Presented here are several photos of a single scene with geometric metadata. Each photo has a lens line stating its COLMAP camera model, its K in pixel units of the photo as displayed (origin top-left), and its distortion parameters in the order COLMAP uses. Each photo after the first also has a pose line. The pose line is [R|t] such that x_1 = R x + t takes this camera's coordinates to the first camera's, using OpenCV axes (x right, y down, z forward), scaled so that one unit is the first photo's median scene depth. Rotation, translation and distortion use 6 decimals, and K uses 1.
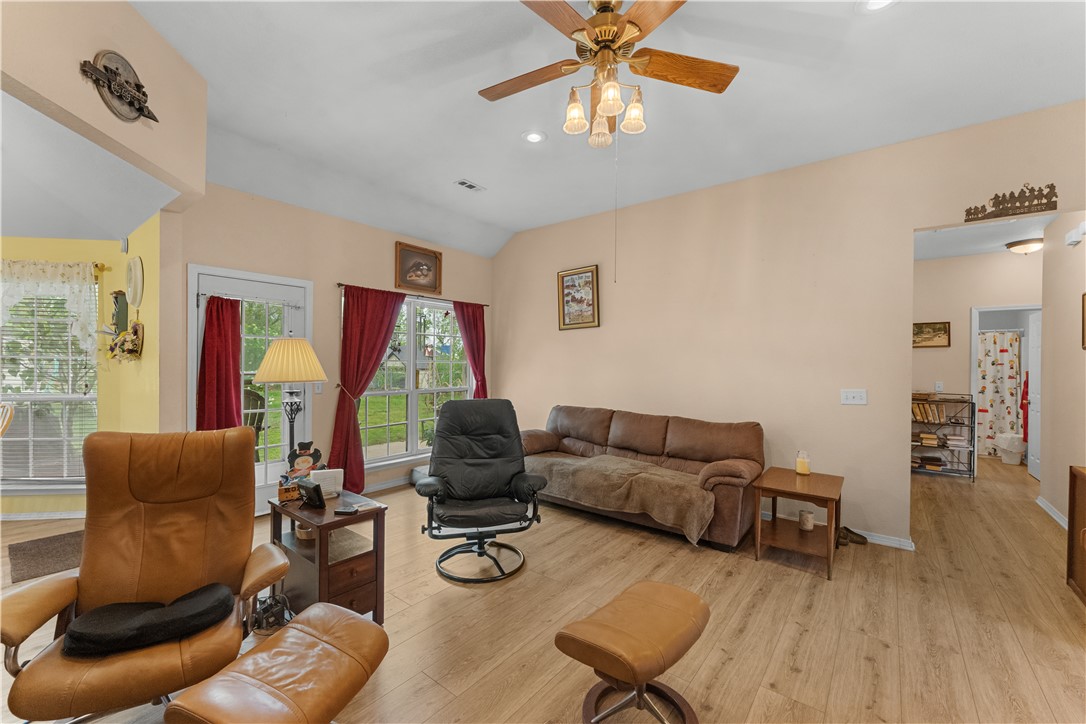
lens RADIAL K [[440.2, 0, 540.7], [0, 440.2, 360.8], [0, 0, 1]] dist [0.002420, -0.000739]
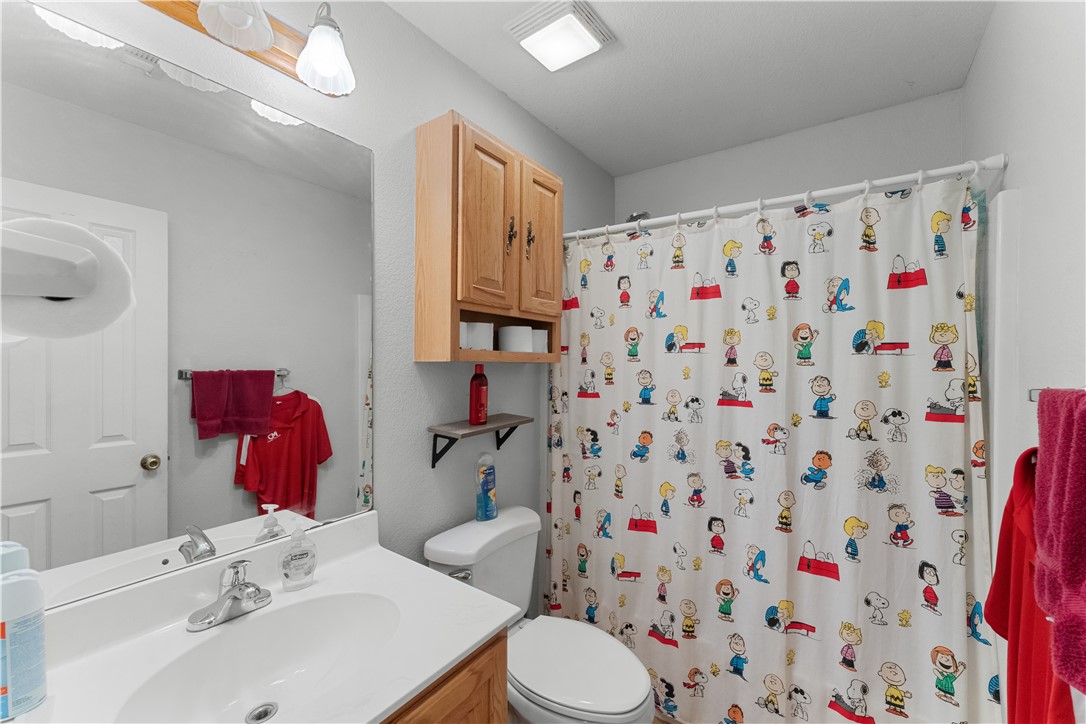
lens RADIAL K [[440.2, 0, 543.2], [0, 440.2, 362.8], [0, 0, 1]] dist [0.002420, -0.000739]
pose [[0.999015, -0.005046, 0.044086, 0.874508], [0.004890, 0.999981, 0.003658, 0.013834], [-0.044104, -0.003439, 0.999021, 0.805855]]
